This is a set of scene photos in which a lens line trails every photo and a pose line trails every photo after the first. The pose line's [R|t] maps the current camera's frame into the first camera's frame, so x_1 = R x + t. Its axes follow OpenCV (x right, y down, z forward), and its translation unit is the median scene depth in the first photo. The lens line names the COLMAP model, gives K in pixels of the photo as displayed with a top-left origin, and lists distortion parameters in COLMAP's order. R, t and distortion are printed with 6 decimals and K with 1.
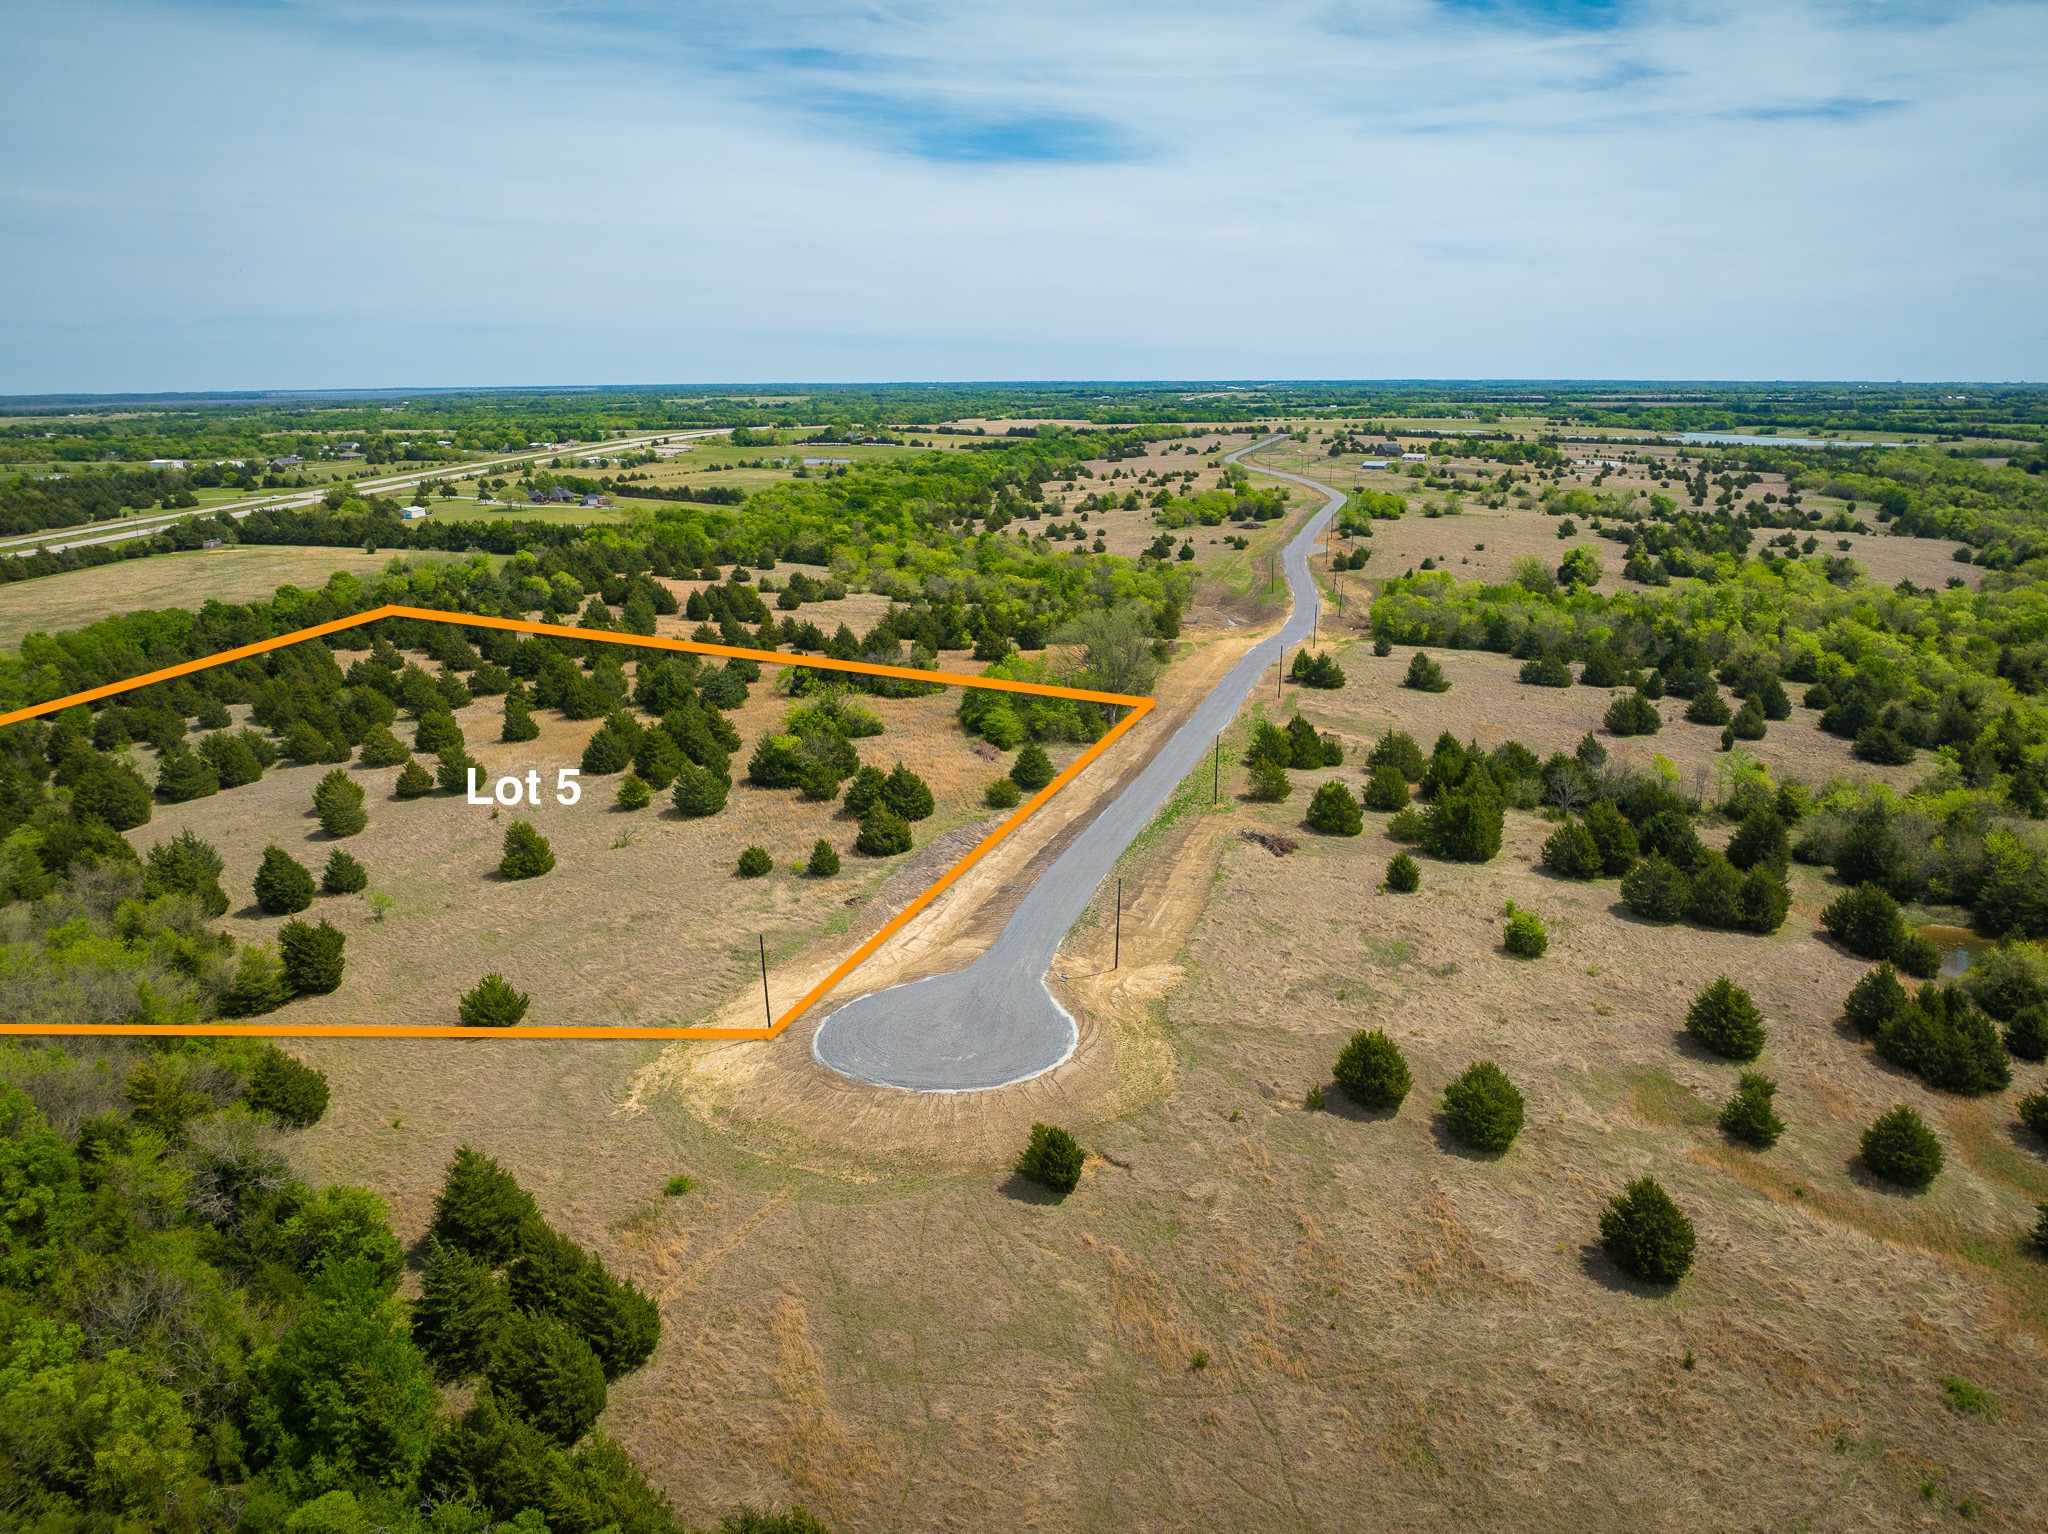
lens RADIAL K [[1447.6, 0, 1027.6], [0, 1447.6, 793.1], [0, 0, 1]] dist [-0.045782, 0.014389]
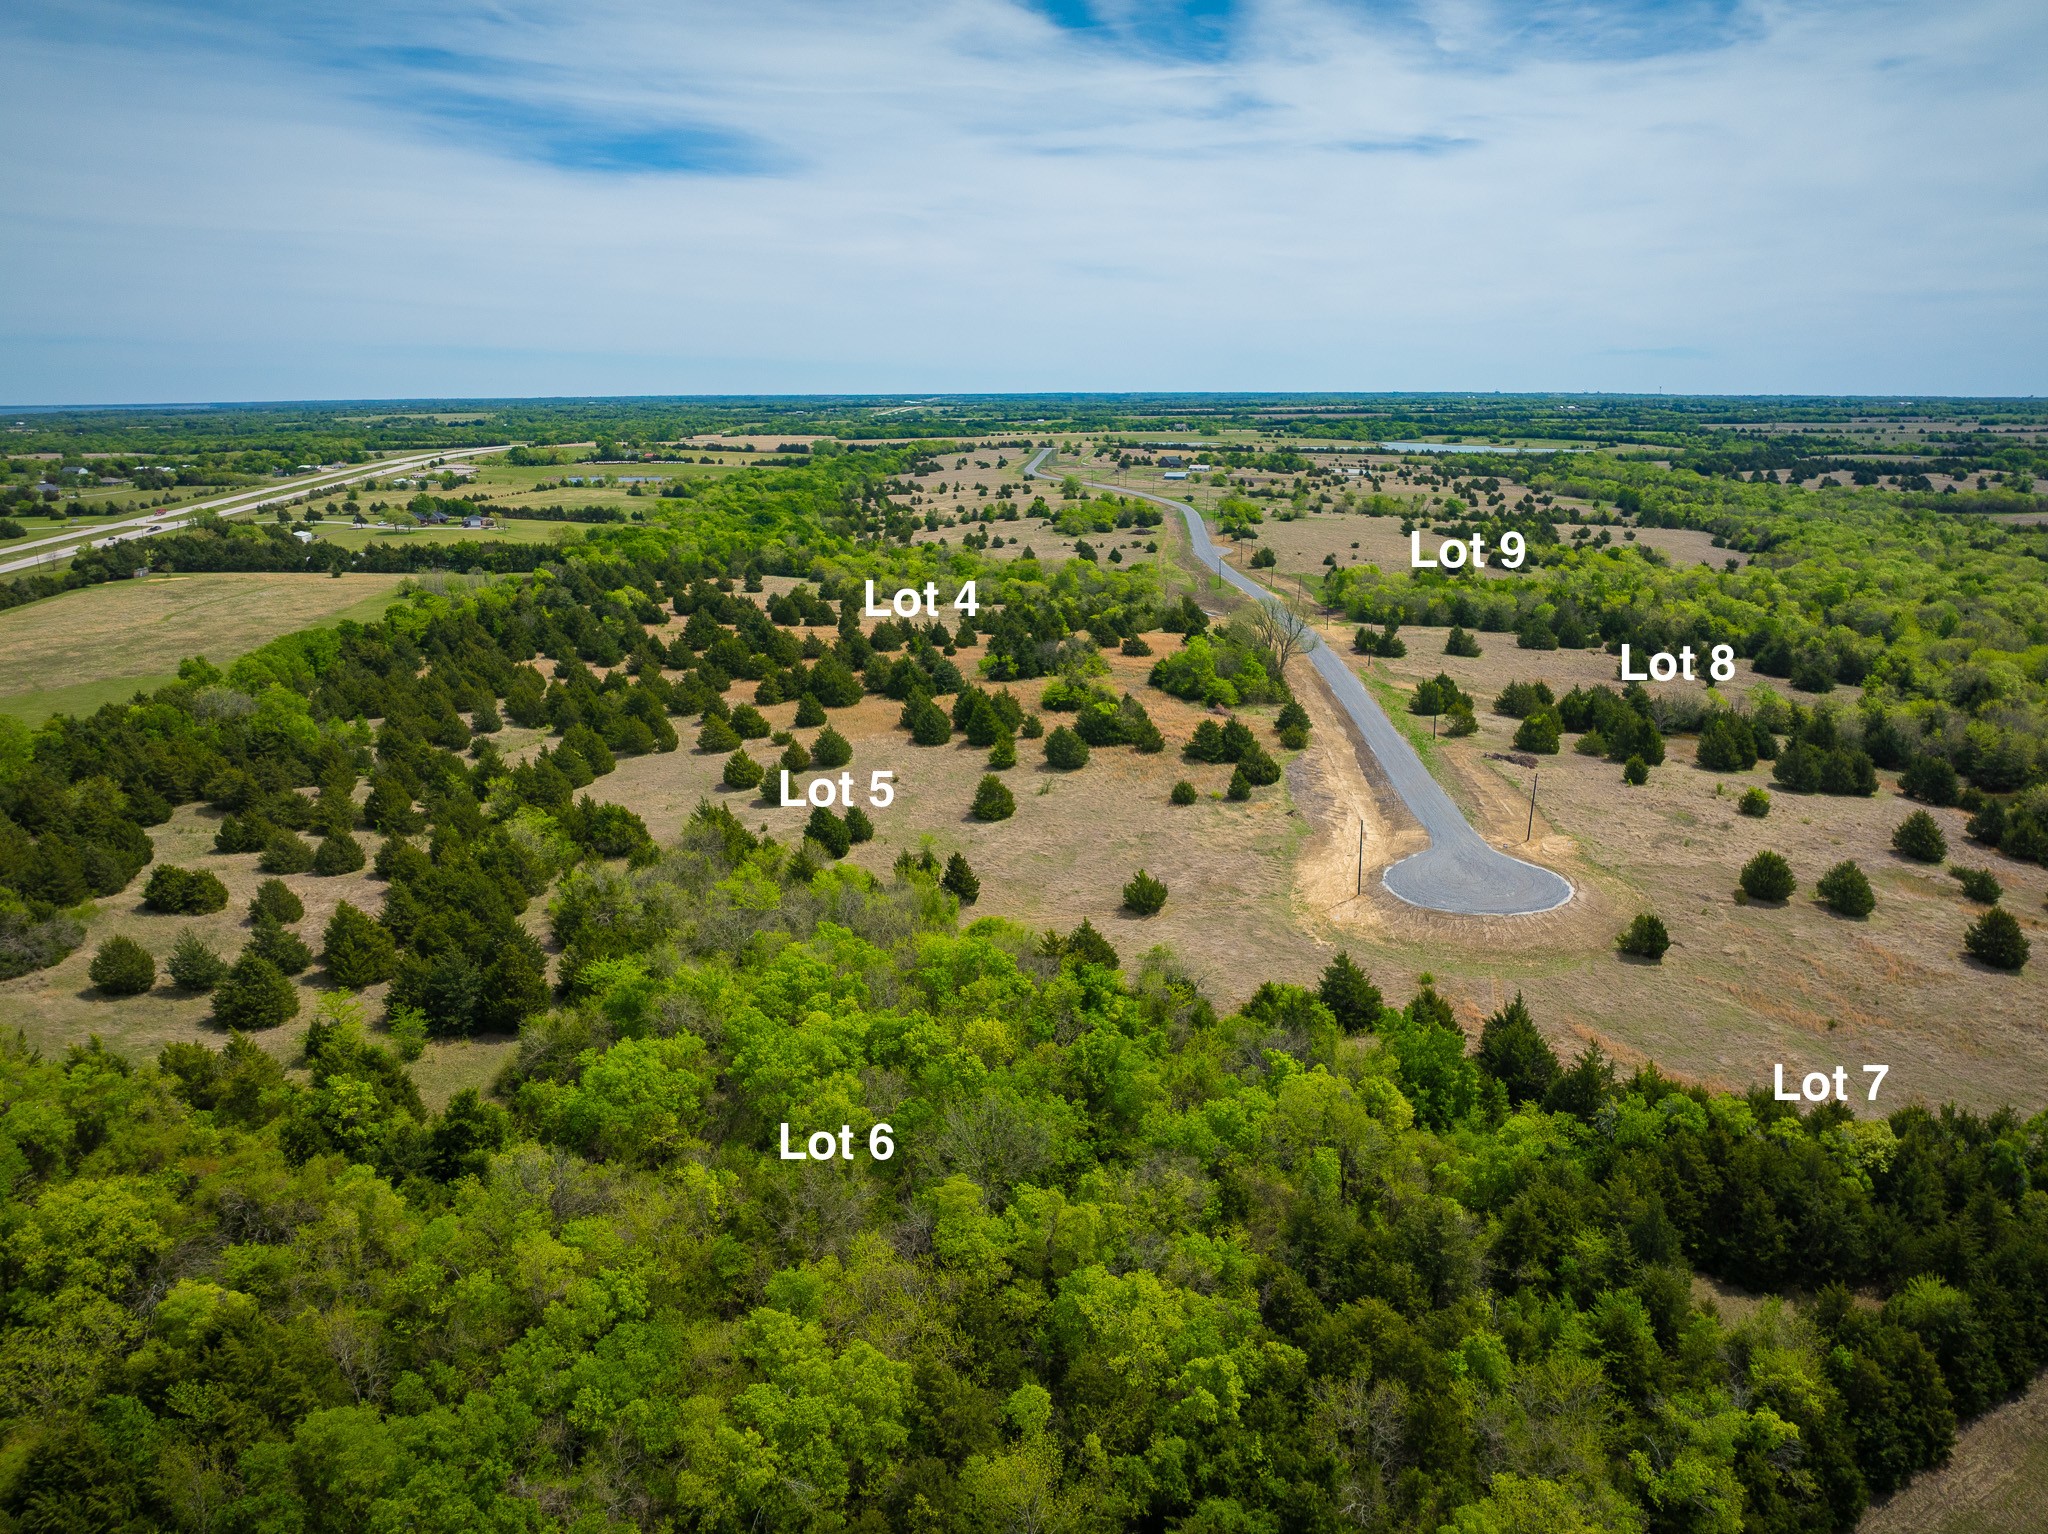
lens RADIAL K [[1447.6, 0, 1032.8], [0, 1447.6, 784.4], [0, 0, 1]] dist [-0.045782, 0.014389]
pose [[0.972606, -0.060116, 0.224553, -0.105413], [0.063334, 0.997967, -0.007148, 0.007071], [-0.223667, 0.021174, 0.974436, -0.036848]]
